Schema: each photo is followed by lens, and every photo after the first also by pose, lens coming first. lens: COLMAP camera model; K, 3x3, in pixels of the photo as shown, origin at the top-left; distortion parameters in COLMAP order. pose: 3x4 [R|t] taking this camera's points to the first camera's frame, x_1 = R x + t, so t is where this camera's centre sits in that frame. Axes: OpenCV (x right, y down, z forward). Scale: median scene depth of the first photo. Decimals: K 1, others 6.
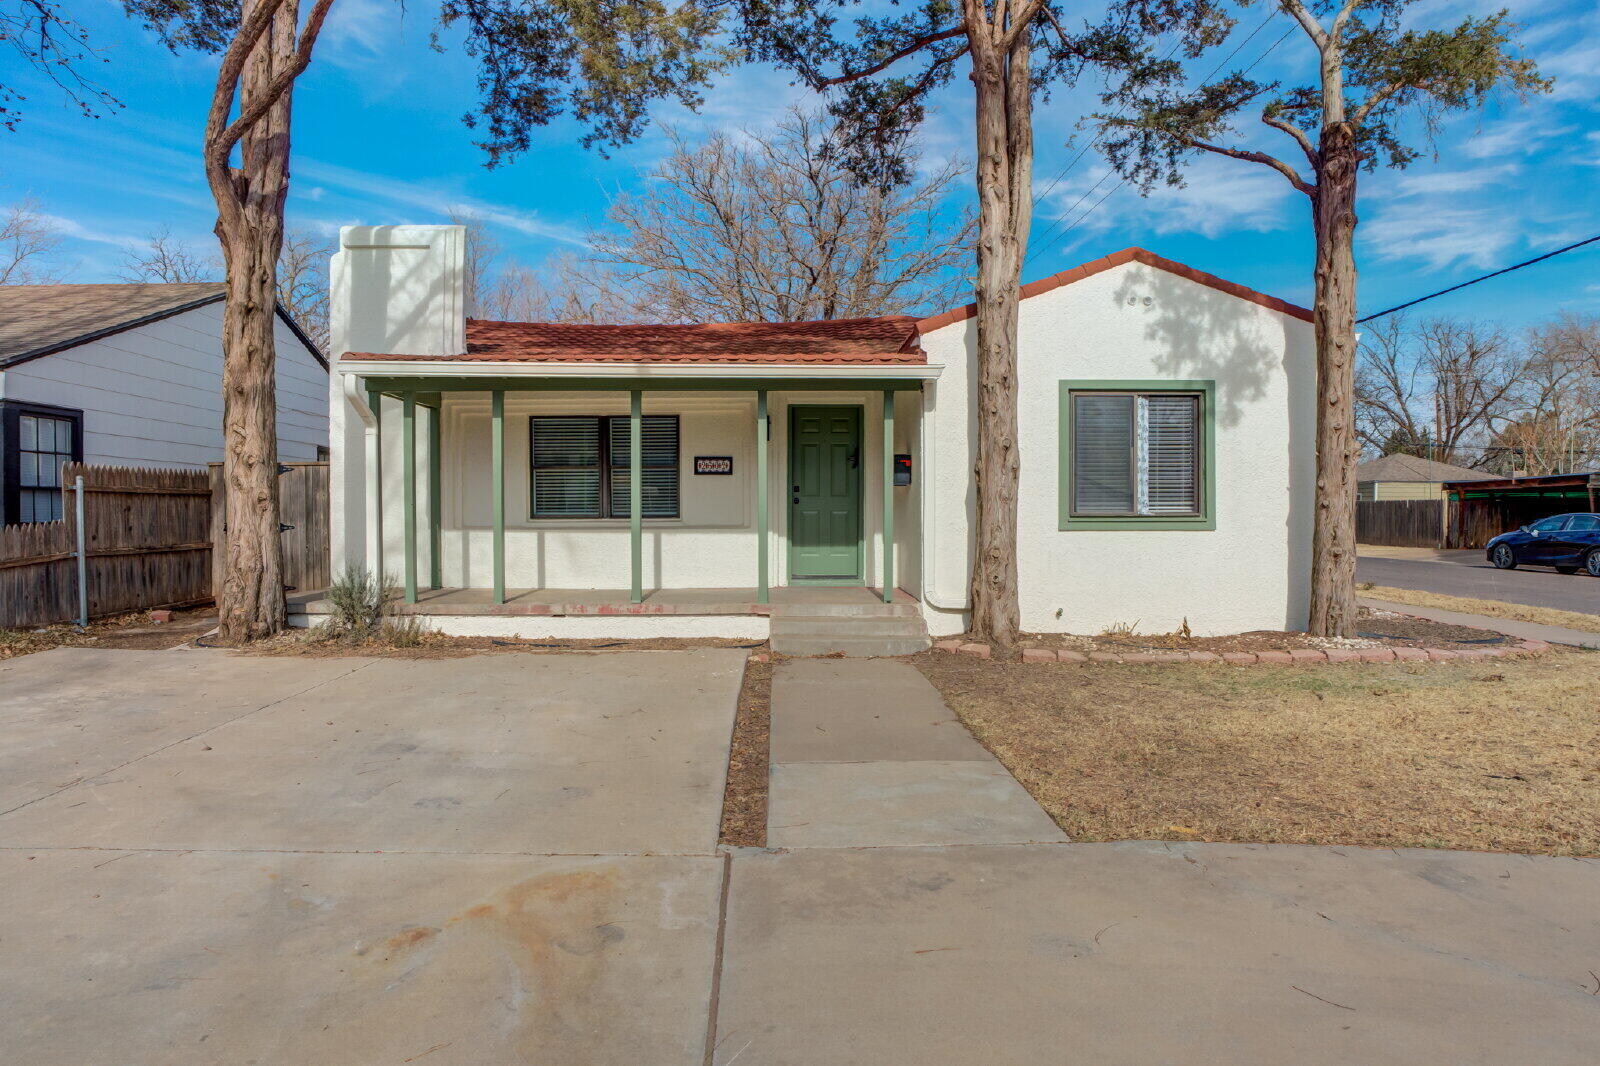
lens RADIAL K [[955.9, 0, 801.3], [0, 955.9, 502.4], [0, 0, 1]] dist [-0.045775, 0.022458]
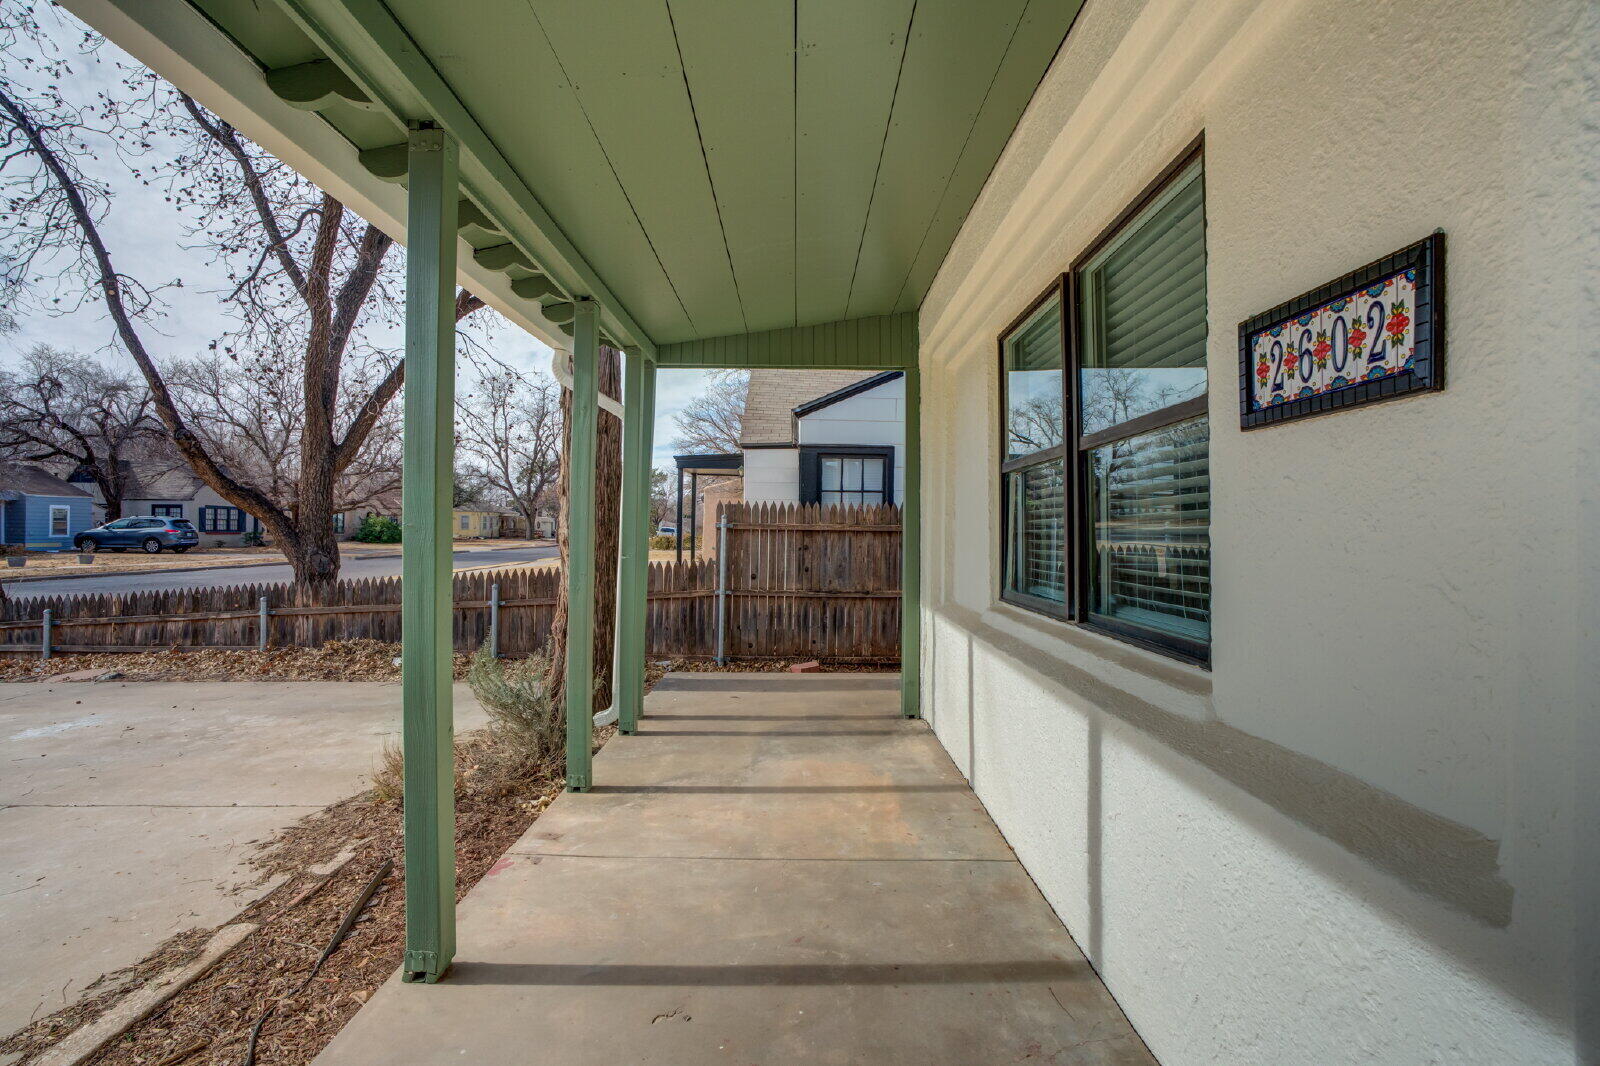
lens RADIAL K [[739.3, 0, 760.5], [0, 739.3, 514.0], [0, 0, 1]] dist [-0.012930, 0.008772]
pose [[-0.057665, -0.018842, -0.998158, 0.024642], [0.002211, 0.999817, -0.019001, -0.014439], [0.998334, -0.003302, -0.057613, 1.101012]]
